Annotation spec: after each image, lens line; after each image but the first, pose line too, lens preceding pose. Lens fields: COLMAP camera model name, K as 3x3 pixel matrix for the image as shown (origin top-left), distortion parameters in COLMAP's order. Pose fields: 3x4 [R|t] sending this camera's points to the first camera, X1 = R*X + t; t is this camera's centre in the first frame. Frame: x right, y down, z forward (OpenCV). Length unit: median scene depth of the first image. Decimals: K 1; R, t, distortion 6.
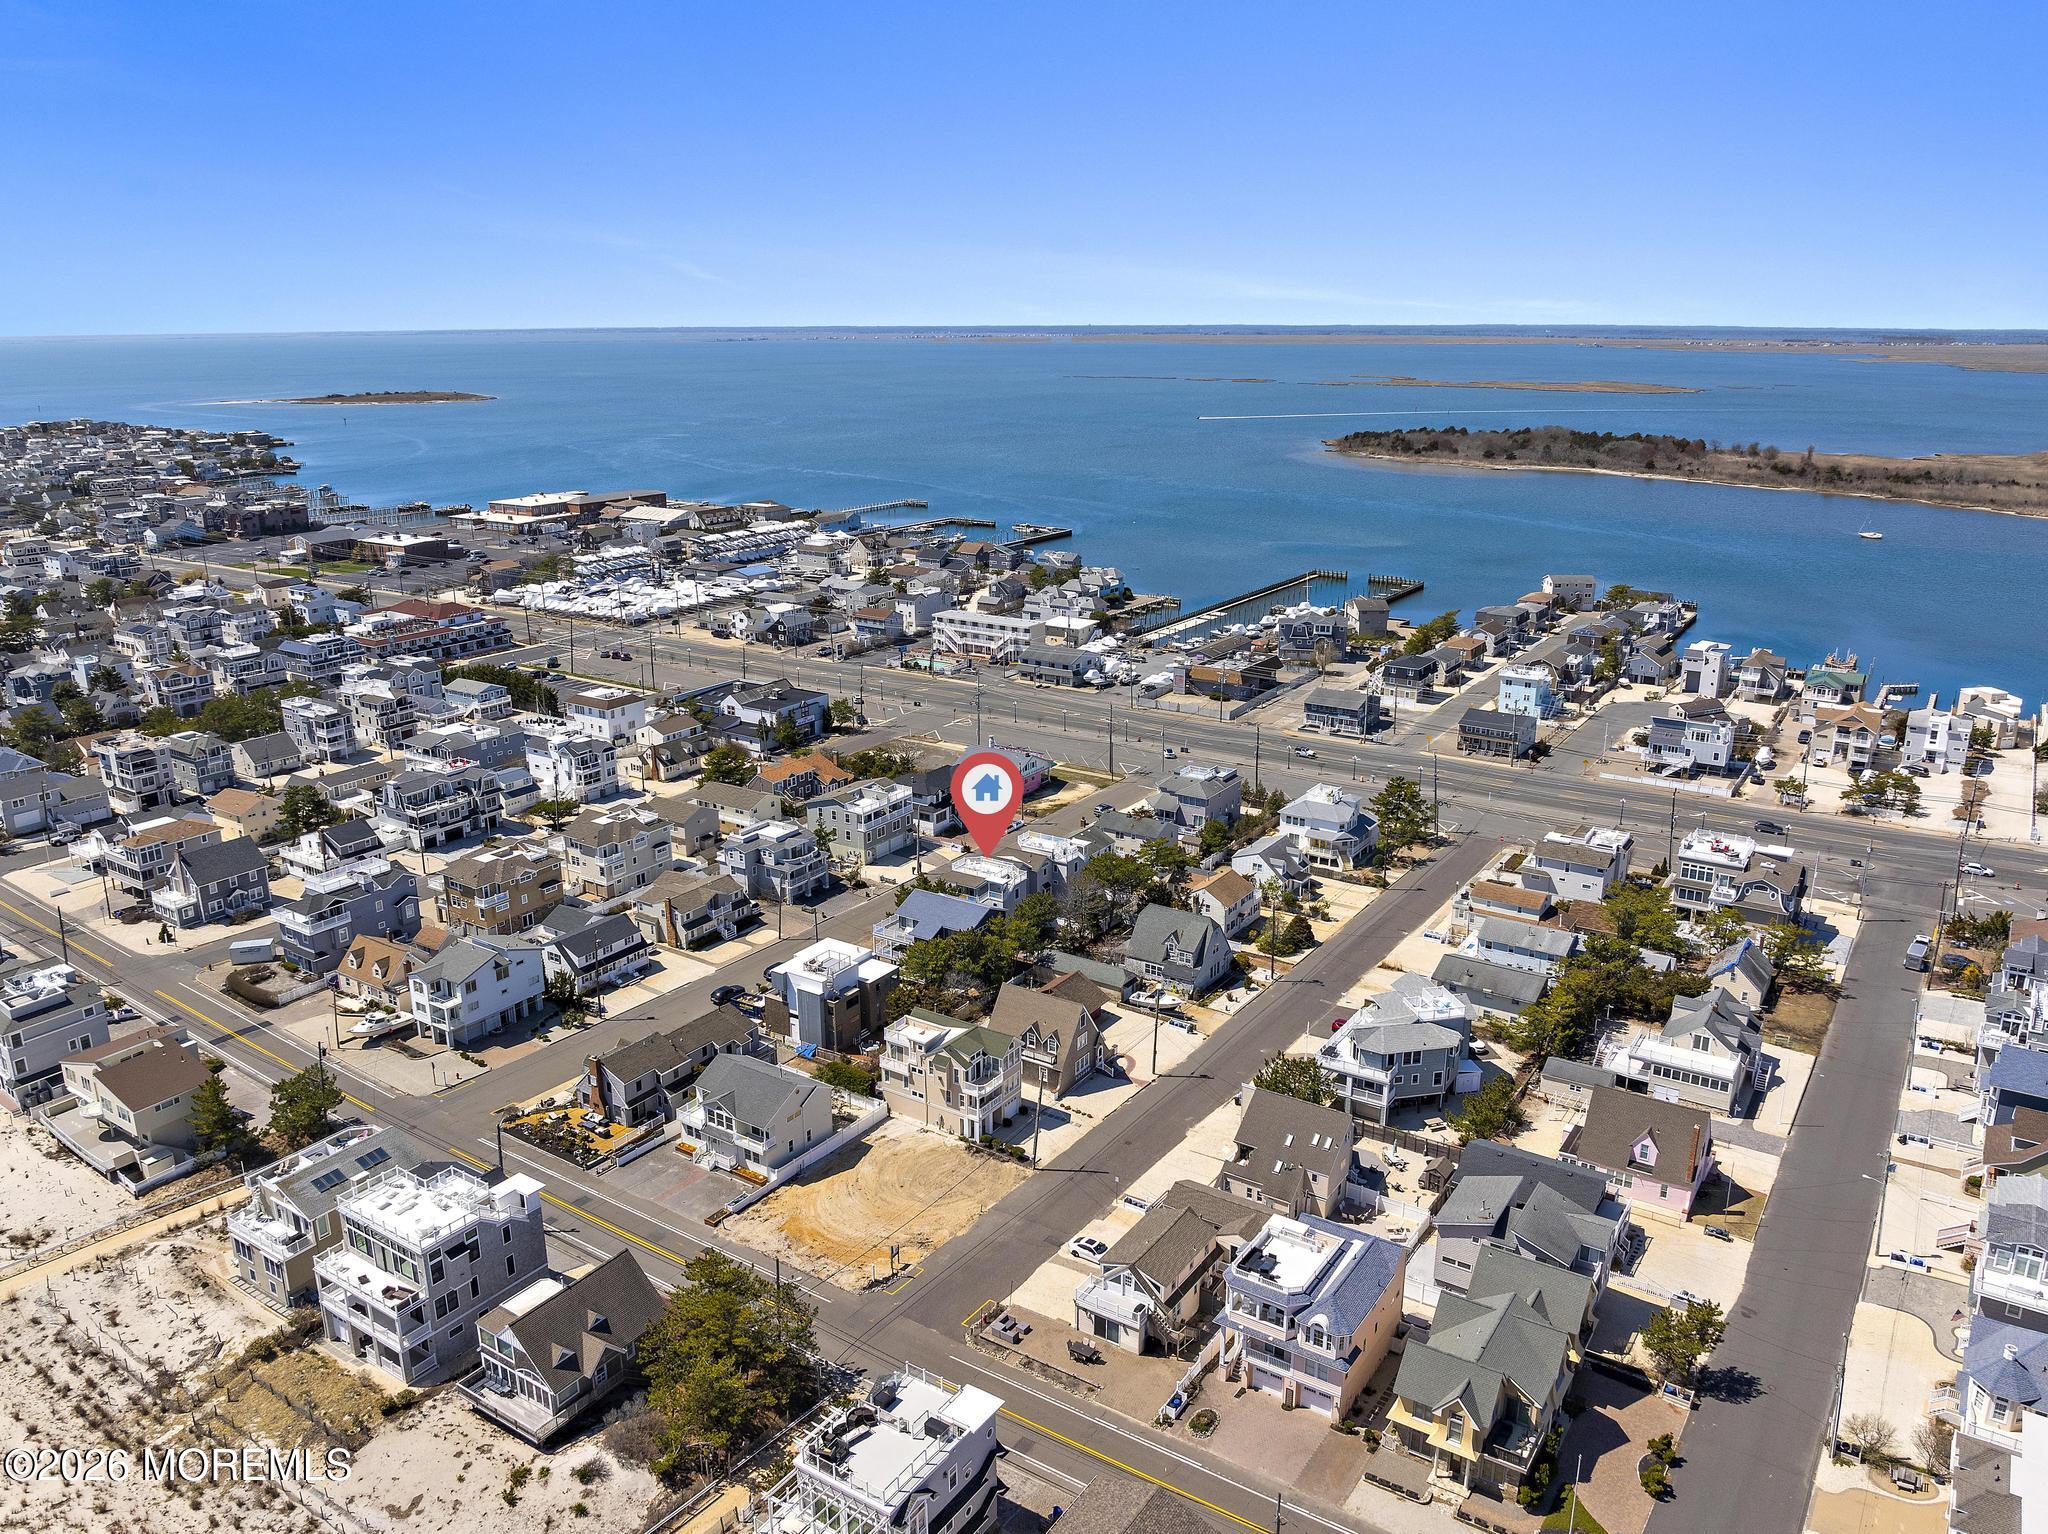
lens RADIAL K [[1488.2, 0, 1103.6], [0, 1488.2, 768.5], [0, 0, 1]] dist [-0.060226, 0.030816]
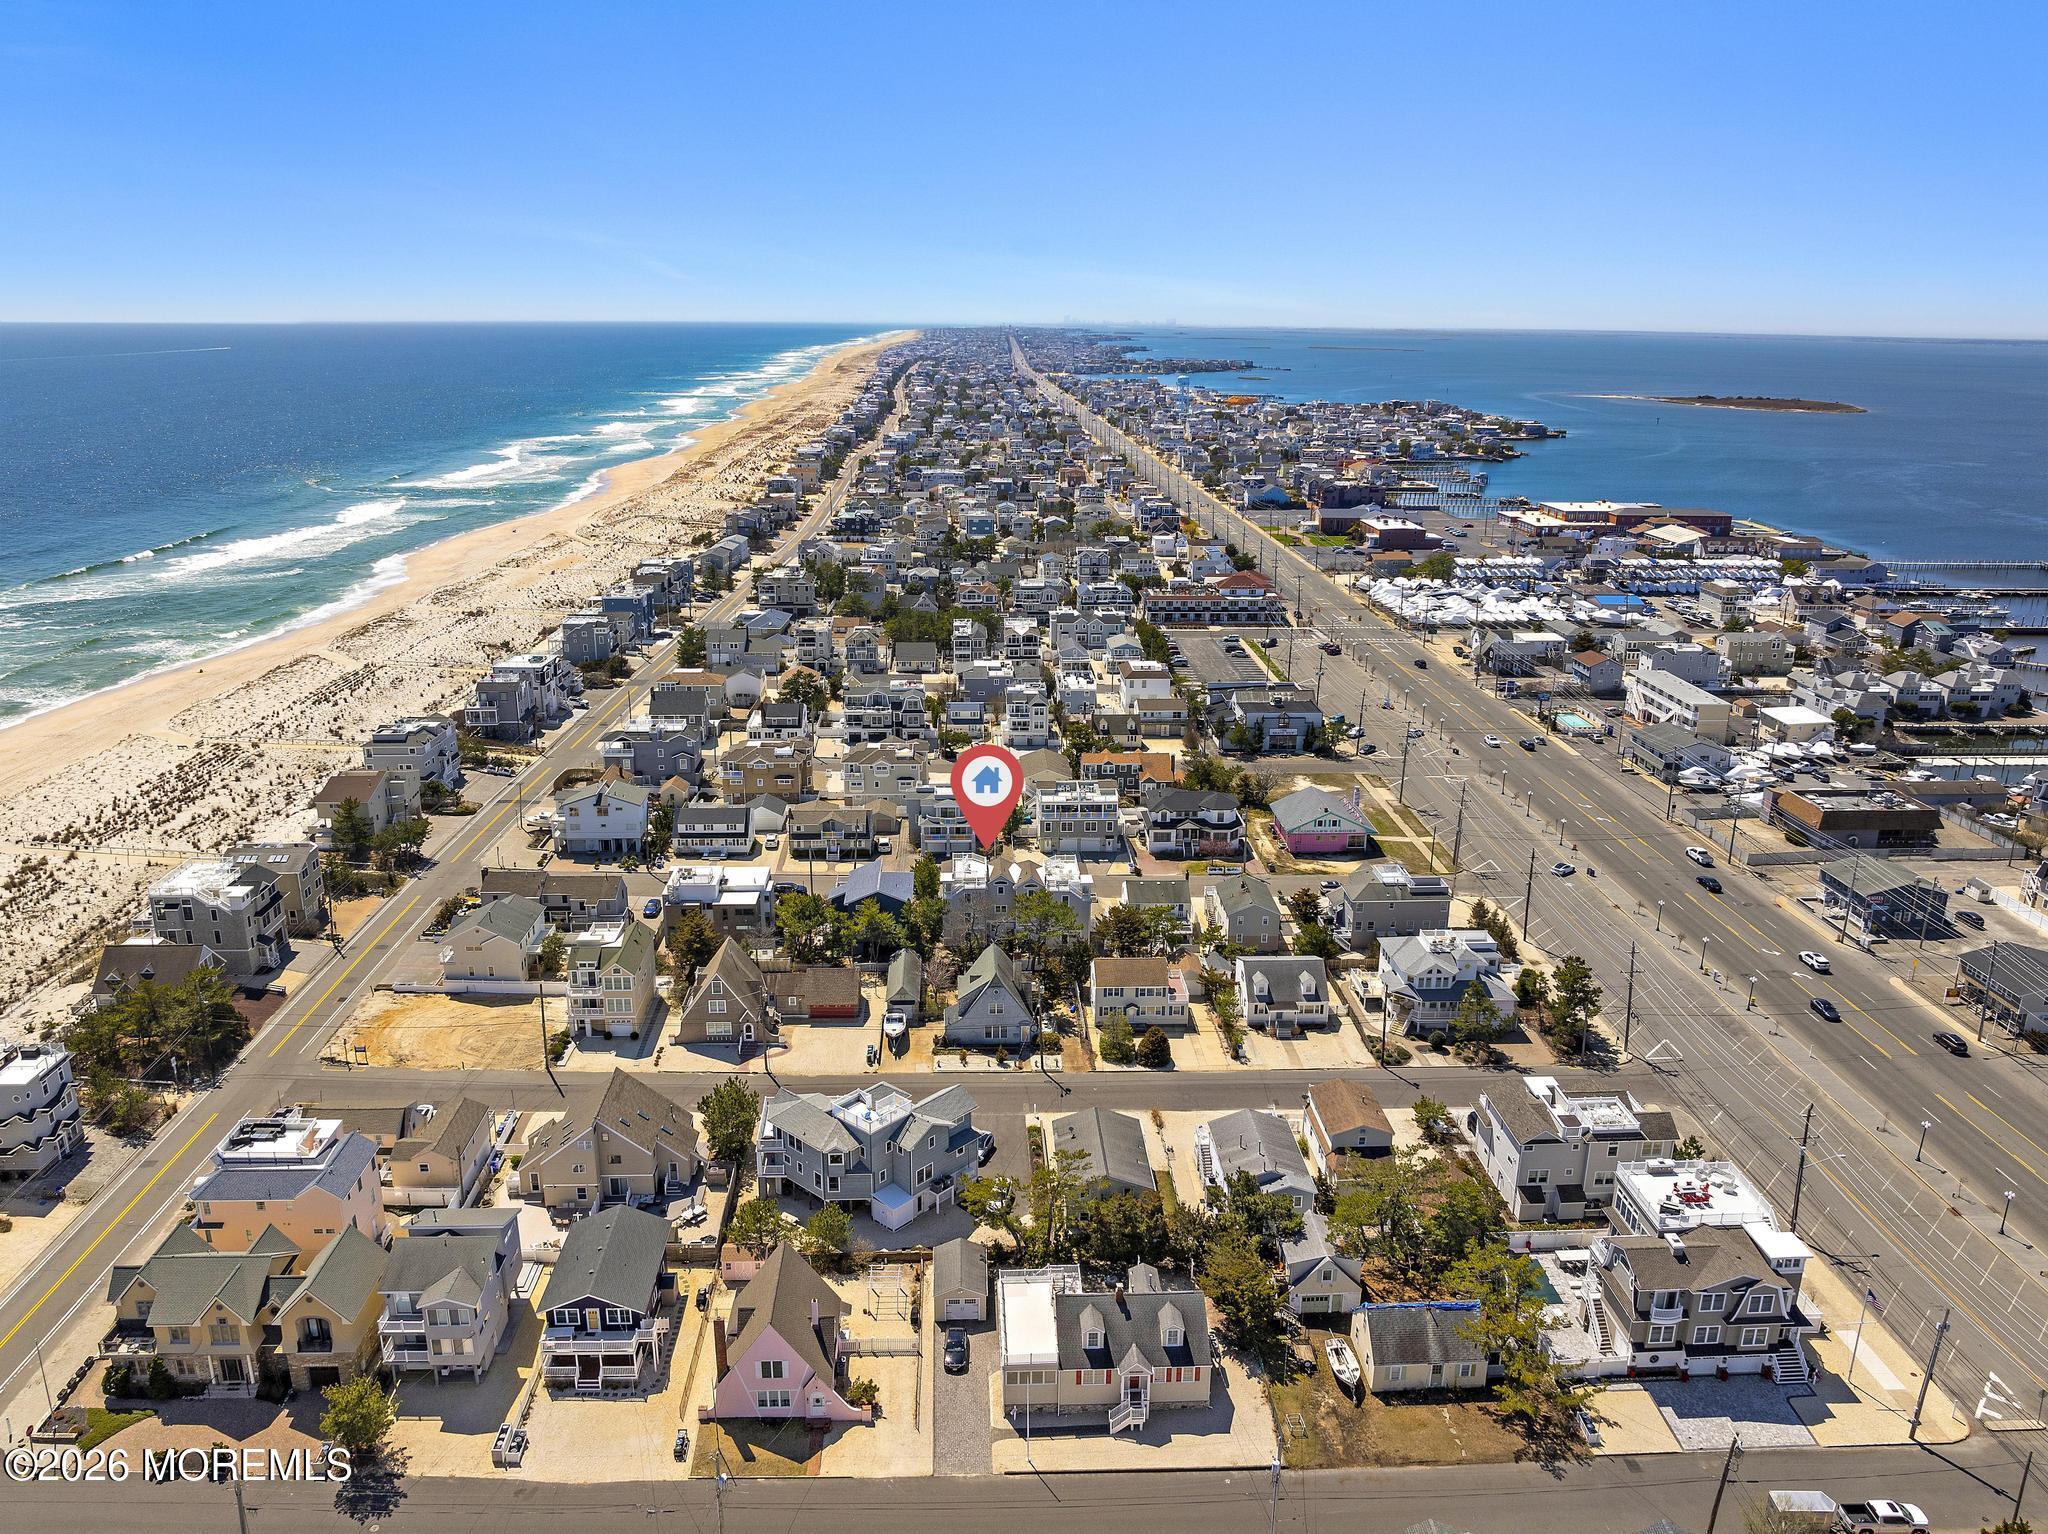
lens RADIAL K [[1519.5, 0, 1024.0], [0, 1519.5, 767.0], [0, 0, 1]] dist [-0.063671, 0.037055]
pose [[0.575032, 0.236452, -0.783217, 0.556568], [-0.243686, 0.963374, 0.111929, -0.092387], [0.780996, 0.126496, 0.611591, 0.306391]]
